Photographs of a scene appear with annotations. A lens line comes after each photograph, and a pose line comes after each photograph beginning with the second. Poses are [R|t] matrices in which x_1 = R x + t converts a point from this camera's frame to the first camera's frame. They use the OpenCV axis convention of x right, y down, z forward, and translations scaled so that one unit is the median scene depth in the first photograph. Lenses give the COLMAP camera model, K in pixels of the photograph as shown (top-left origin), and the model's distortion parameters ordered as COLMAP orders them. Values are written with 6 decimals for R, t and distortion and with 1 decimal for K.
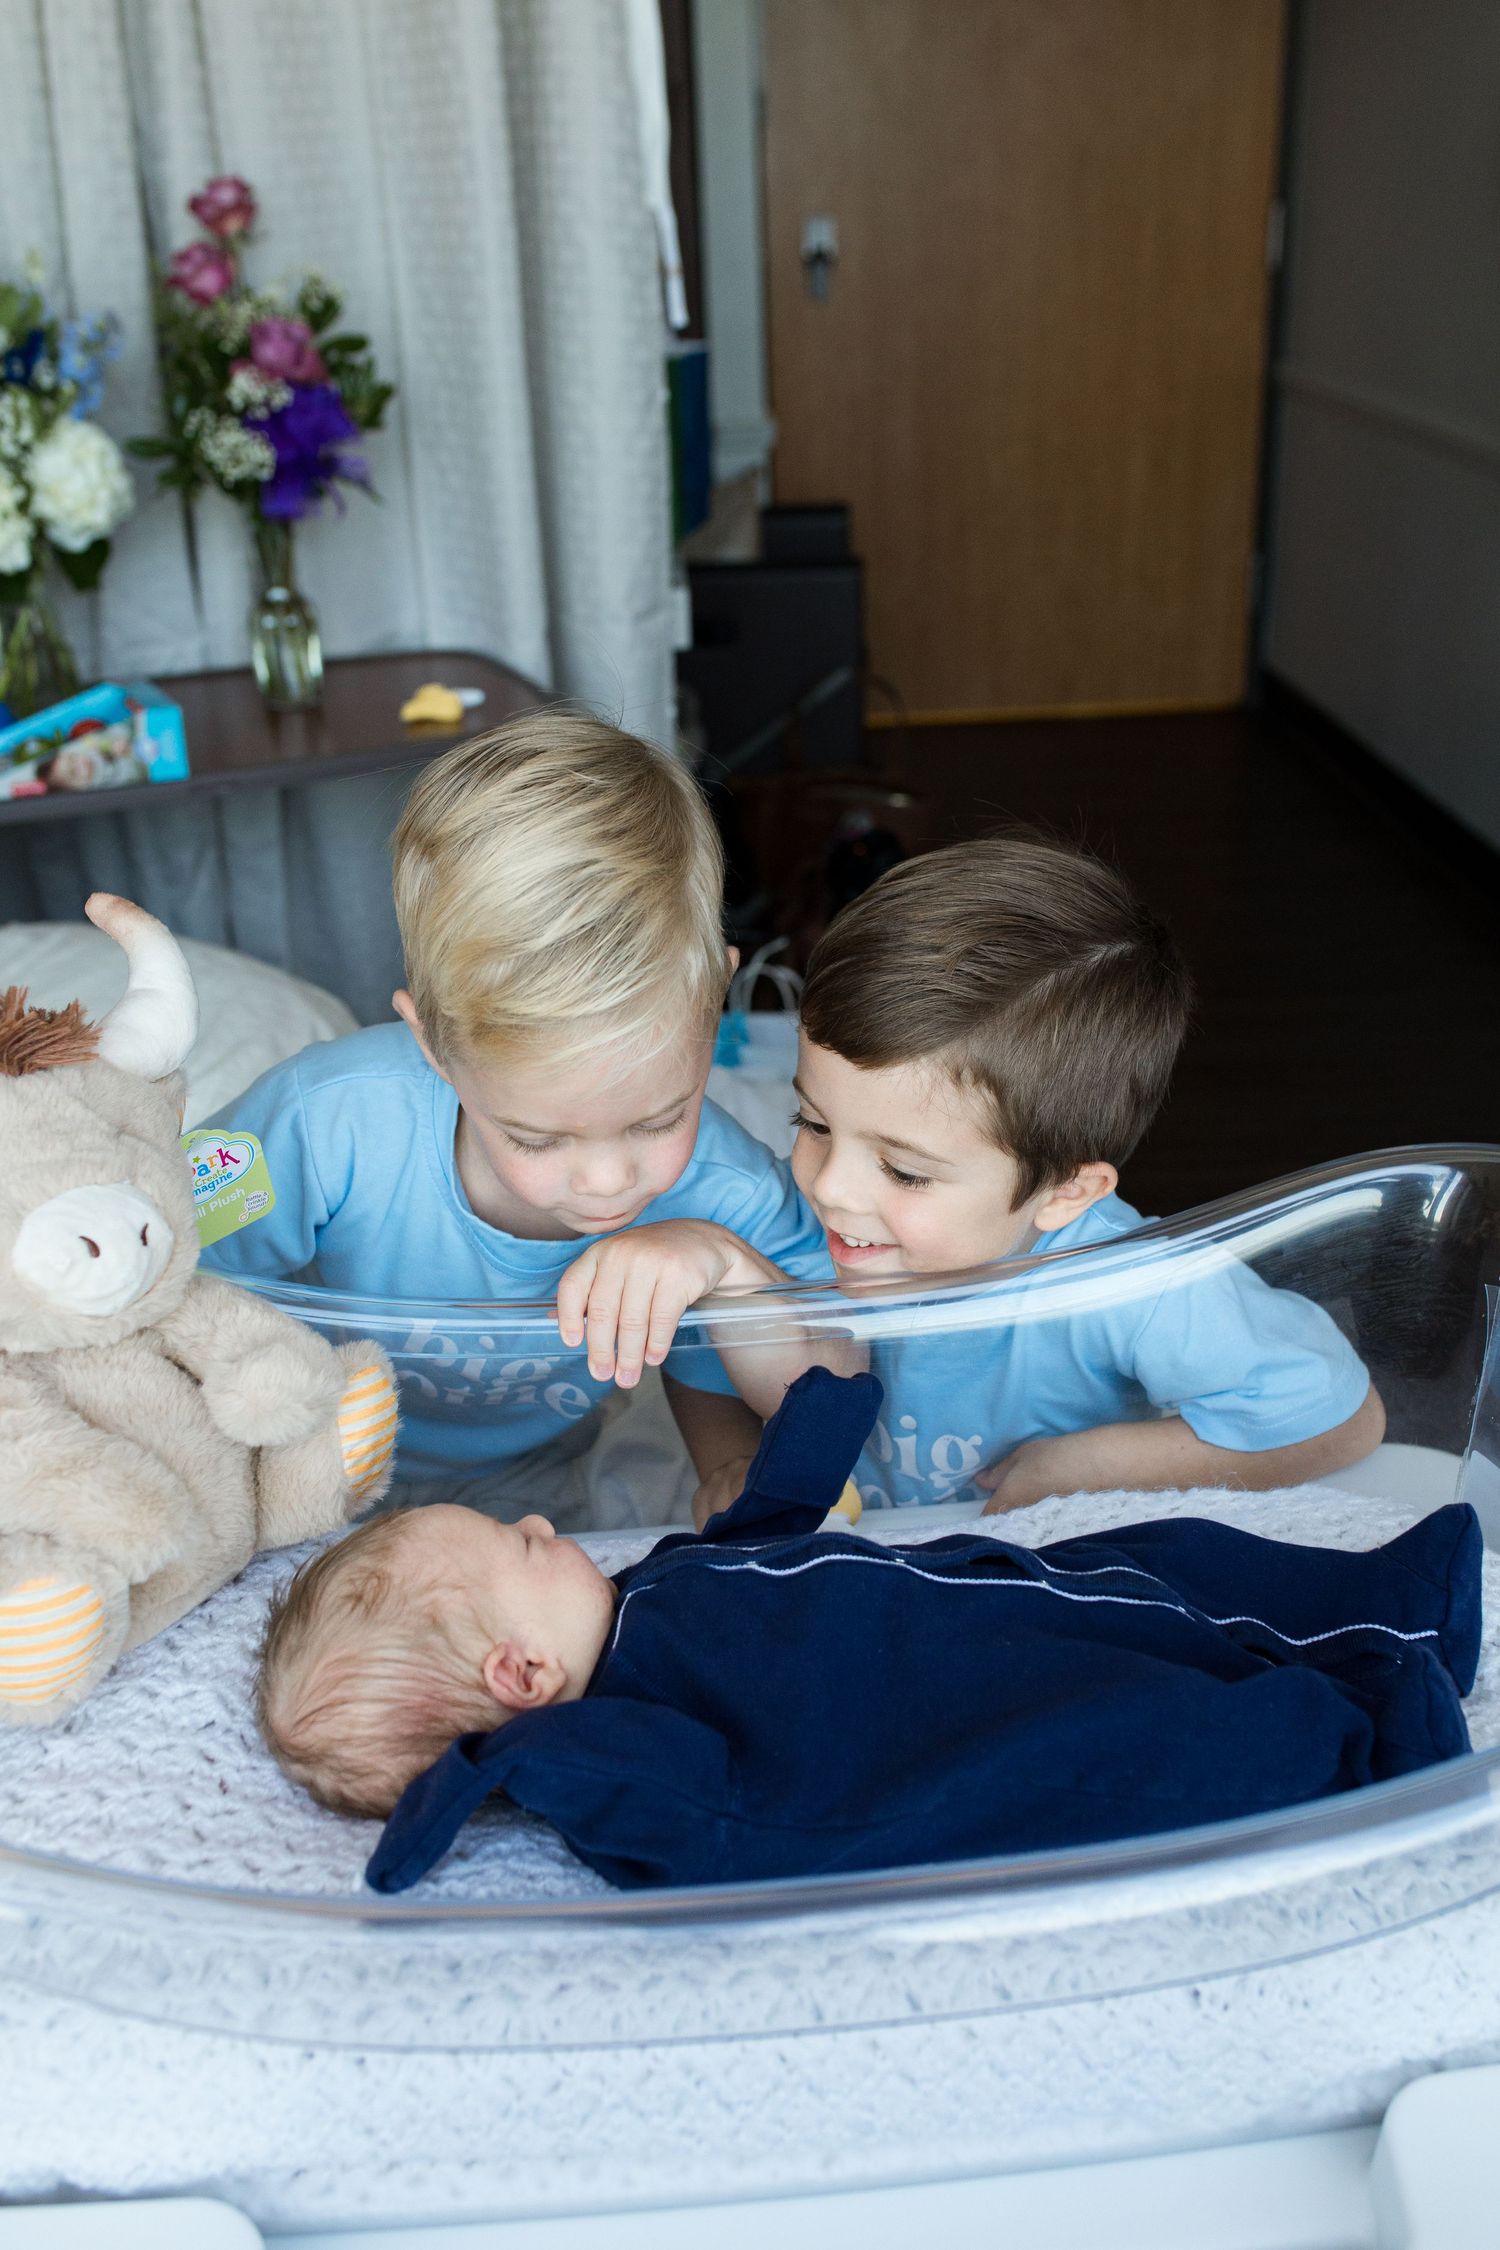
lens RADIAL K [[2264.1, 0, 750.0], [0, 2264.1, 1125.0], [0, 0, 1]] dist [0.002829, -0.002819]
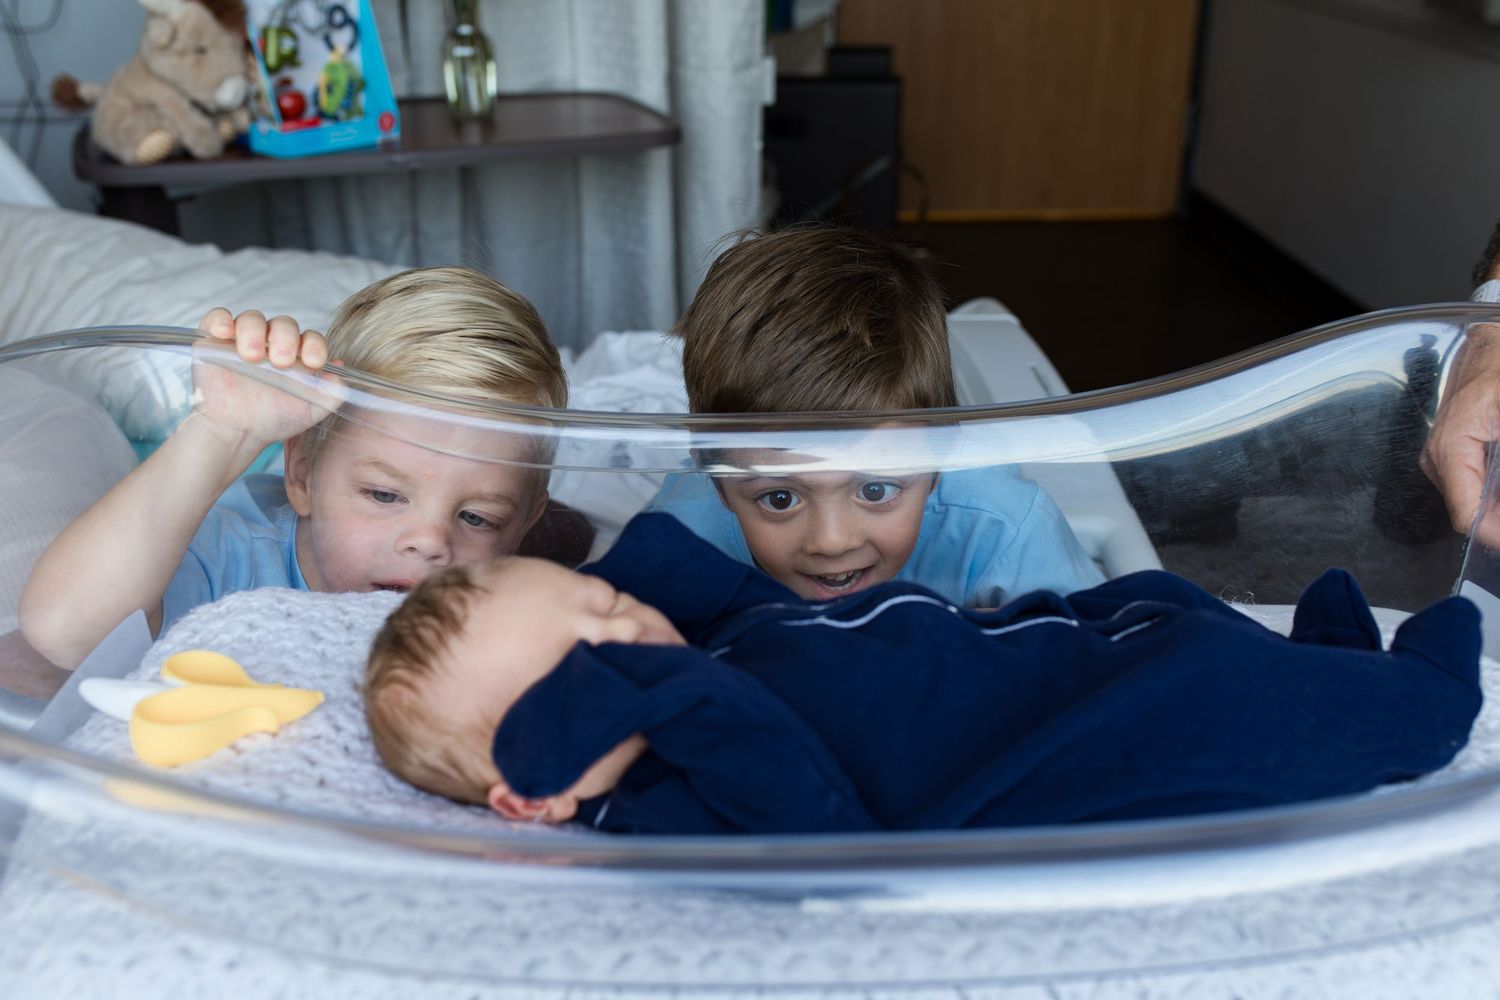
lens RADIAL K [[1607.0, 0, 750.0], [0, 1607.0, 500.0], [0, 0, 1]] dist [0.004685, -0.006068]
pose [[0.998707, 0.041081, -0.029947, -0.003797], [-0.041871, 0.998778, -0.026243, 0.058614], [0.028833, 0.027463, 0.999207, 0.082008]]
